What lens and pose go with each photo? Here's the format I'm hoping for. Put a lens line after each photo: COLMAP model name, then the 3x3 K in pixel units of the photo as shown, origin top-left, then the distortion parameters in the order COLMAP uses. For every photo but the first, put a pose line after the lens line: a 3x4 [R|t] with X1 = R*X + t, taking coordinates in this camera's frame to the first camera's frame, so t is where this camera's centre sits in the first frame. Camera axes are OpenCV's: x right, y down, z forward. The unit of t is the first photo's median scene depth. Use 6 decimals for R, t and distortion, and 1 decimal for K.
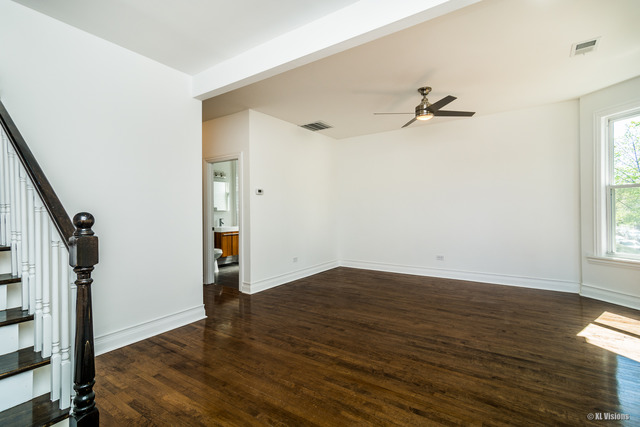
lens RADIAL K [[311.7, 0, 328.3], [0, 311.7, 213.8], [0, 0, 1]] dist [-0.000309, 0.000521]
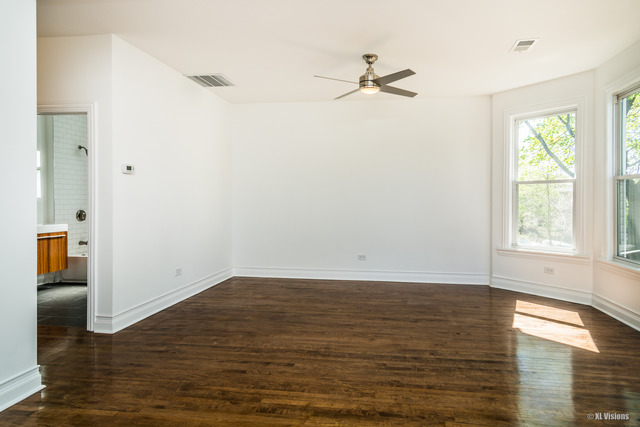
lens RADIAL K [[372.1, 0, 321.4], [0, 372.1, 207.7], [0, 0, 1]] dist [0.004857, 0.001617]
pose [[0.886293, 0.006518, 0.463079, -0.276217], [-0.010088, 0.999935, 0.005233, -0.000474], [-0.463015, -0.009309, 0.886301, 0.181910]]
